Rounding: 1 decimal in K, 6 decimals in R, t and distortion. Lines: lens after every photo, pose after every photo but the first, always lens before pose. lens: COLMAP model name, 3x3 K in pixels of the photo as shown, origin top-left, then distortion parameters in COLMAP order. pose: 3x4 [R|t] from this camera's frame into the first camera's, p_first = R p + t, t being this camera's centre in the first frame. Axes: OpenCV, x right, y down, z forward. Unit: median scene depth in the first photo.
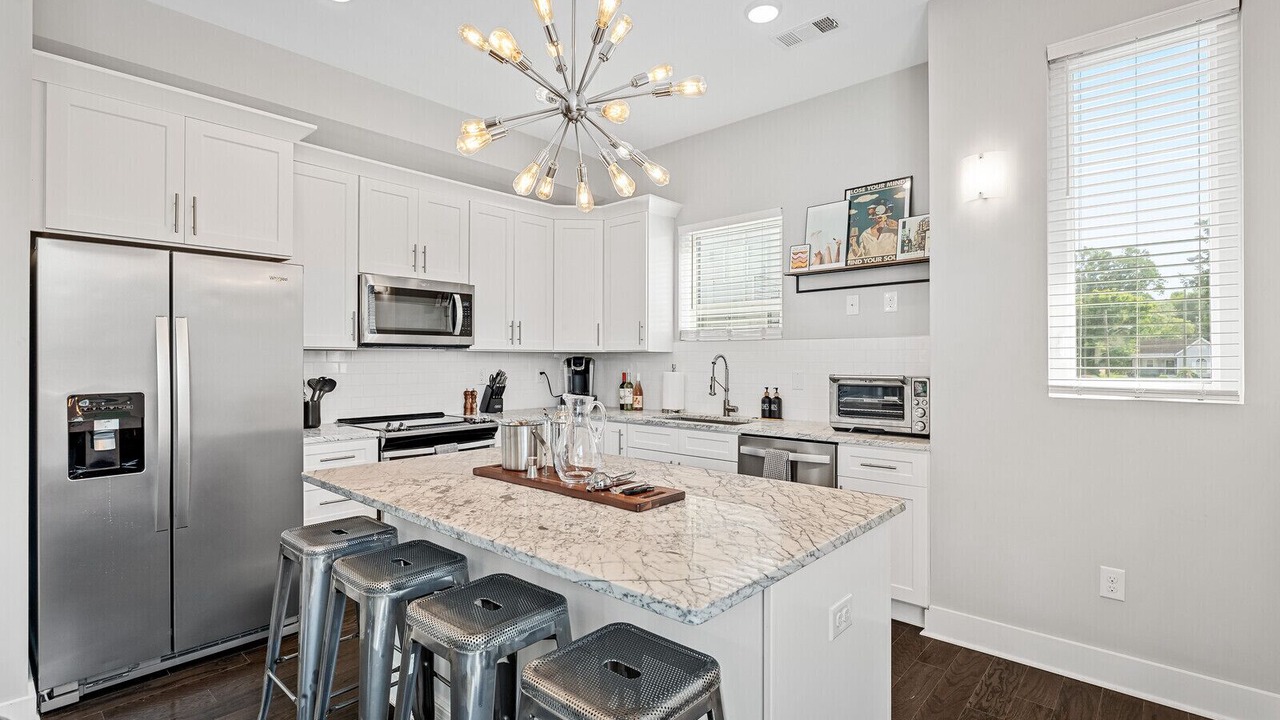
lens RADIAL K [[593.4, 0, 643.2], [0, 593.4, 356.9], [0, 0, 1]] dist [-0.000595, -0.000035]
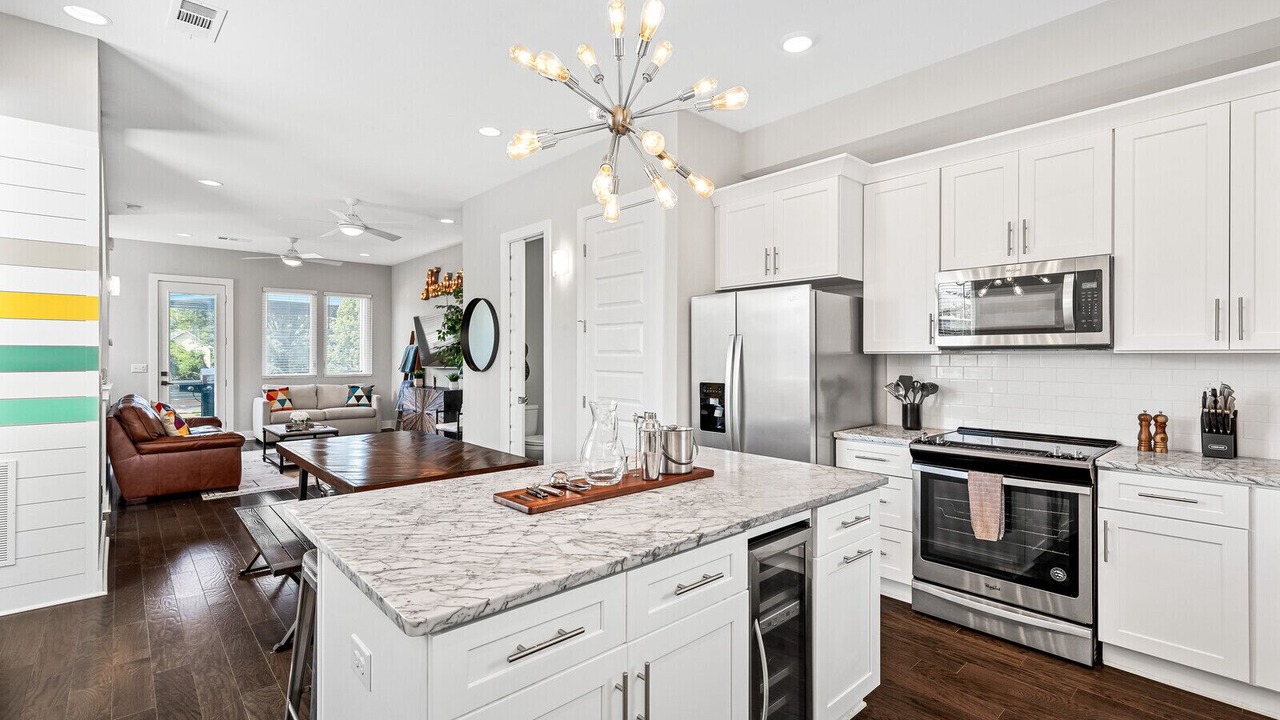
lens RADIAL K [[571.4, 0, 638.9], [0, 571.4, 358.8], [0, 0, 1]] dist [0.001031, 0.000035]
pose [[-0.105149, 0.002642, -0.994453, 0.458533], [0.001665, 0.999996, 0.002481, -0.006920], [0.994455, -0.001395, -0.105153, 0.604039]]
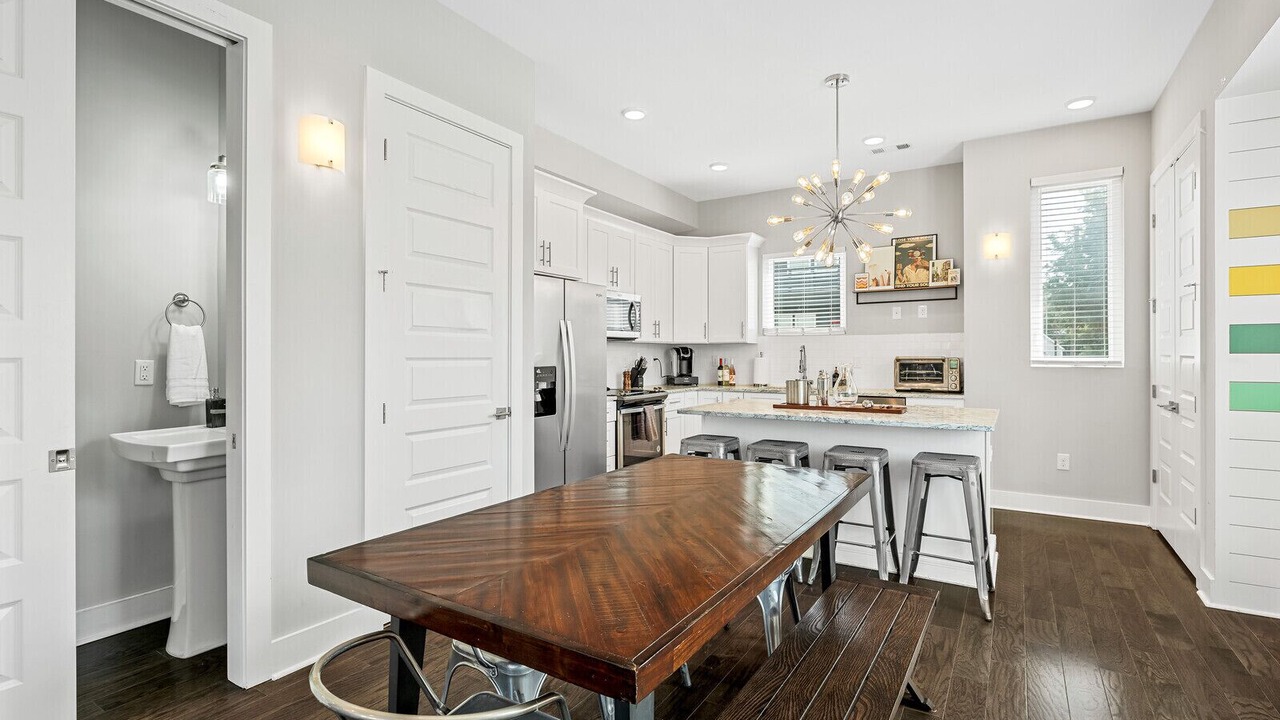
lens RADIAL K [[598.8, 0, 653.8], [0, 598.8, 353.9], [0, 0, 1]] dist [-0.000308, -0.000028]
pose [[0.983796, -0.002036, 0.179277, -0.566901], [0.001231, 0.999989, 0.004603, 0.012115], [-0.179285, -0.004308, 0.983788, -0.441769]]
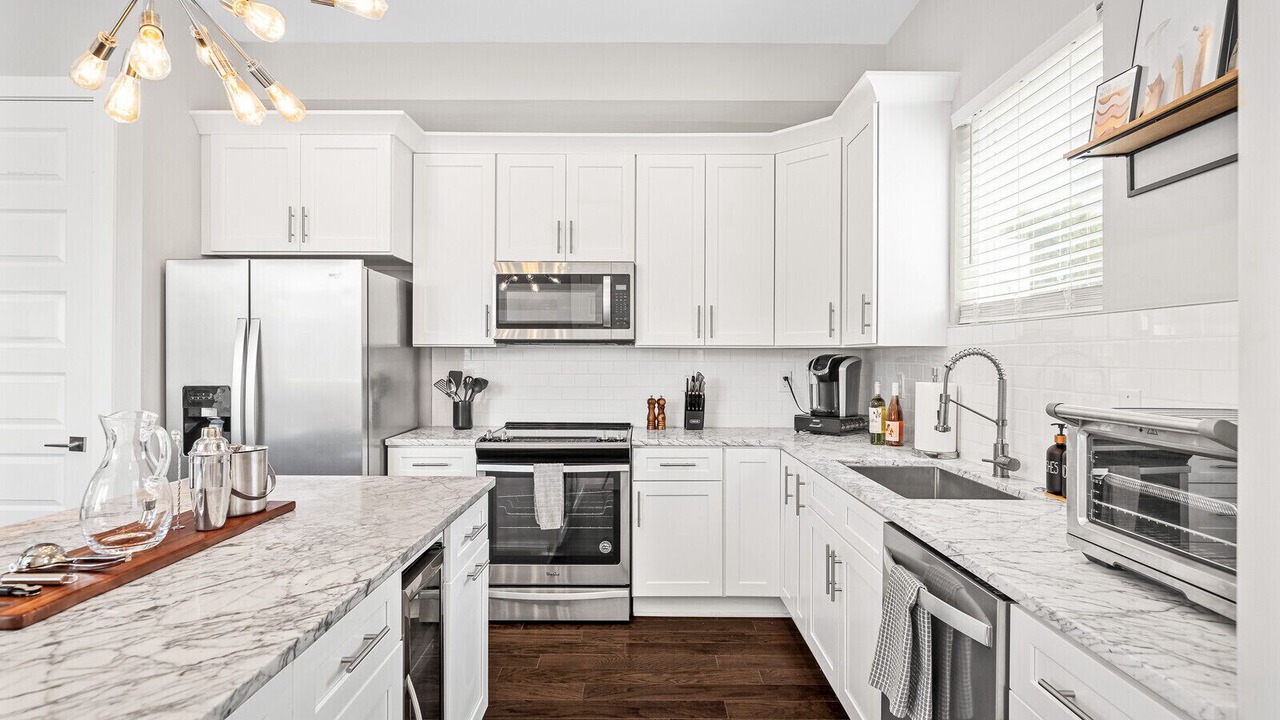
lens RADIAL K [[658.2, 0, 640.0], [0, 658.2, 360.0], [0, 0, 1]] dist [-0.001587, -0.000709]
pose [[0.661937, 0.006248, -0.749533, 0.405294], [-0.000450, 0.999968, 0.007938, -0.000269], [0.749559, -0.004917, 0.661919, 0.488789]]
